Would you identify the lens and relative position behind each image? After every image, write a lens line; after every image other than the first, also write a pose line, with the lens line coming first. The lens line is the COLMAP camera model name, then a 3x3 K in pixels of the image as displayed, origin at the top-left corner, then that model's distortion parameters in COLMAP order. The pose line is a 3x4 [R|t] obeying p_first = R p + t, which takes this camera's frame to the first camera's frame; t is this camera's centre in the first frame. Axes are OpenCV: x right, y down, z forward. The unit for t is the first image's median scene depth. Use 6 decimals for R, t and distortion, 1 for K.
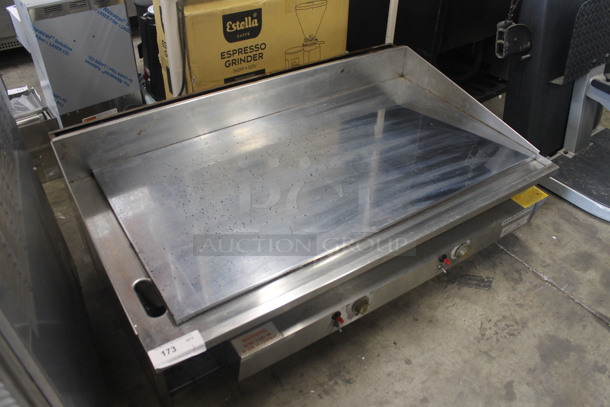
lens RADIAL K [[514.4, 0, 307.5], [0, 514.4, 202.5], [0, 0, 1]] dist [-0.146407, 0.110058]
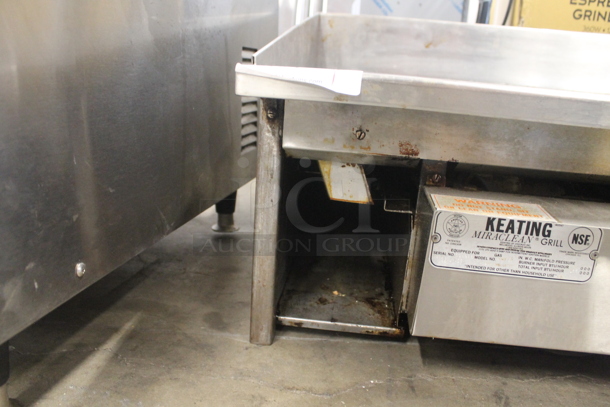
lens RADIAL K [[514.4, 0, 304.4], [0, 514.4, 203.3], [0, 0, 1]] dist [-0.146407, 0.110058]
pose [[0.766053, 0.196211, -0.612098, 0.023172], [-0.441422, 0.852795, -0.279082, 0.318247], [0.467235, 0.483985, 0.739898, 0.449111]]
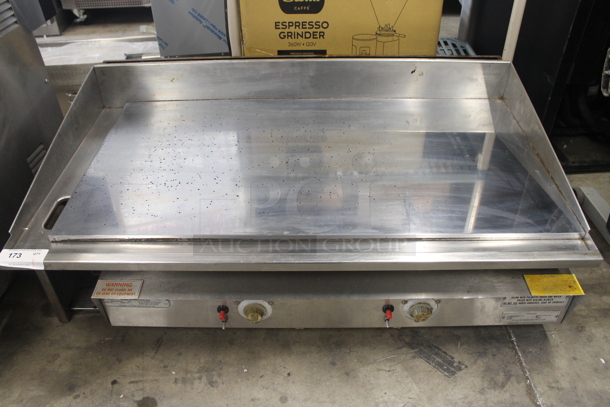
lens RADIAL K [[514.4, 0, 307.2], [0, 514.4, 203.6], [0, 0, 1]] dist [-0.146407, 0.110058]
pose [[0.831183, 0.319975, -0.454699, 0.429299], [-0.325248, 0.943099, 0.069117, -0.054631], [0.450941, 0.090442, 0.887960, 0.199547]]
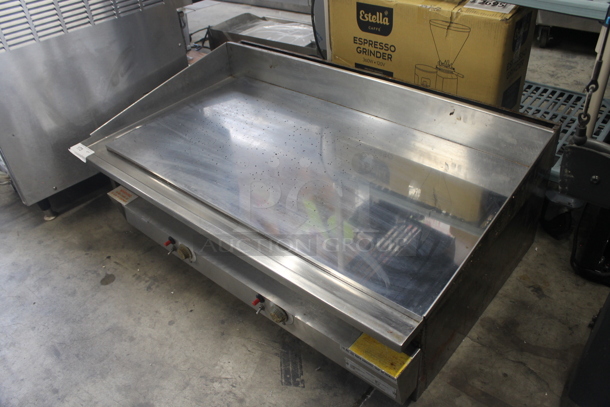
lens RADIAL K [[514.4, 0, 310.4], [0, 514.4, 204.8], [0, 0, 1]] dist [-0.146407, 0.110058]
pose [[0.271151, 0.551338, -0.788989, 0.829883], [-0.545869, 0.763215, 0.345730, -0.342633], [0.792782, 0.336940, 0.507905, 0.507135]]
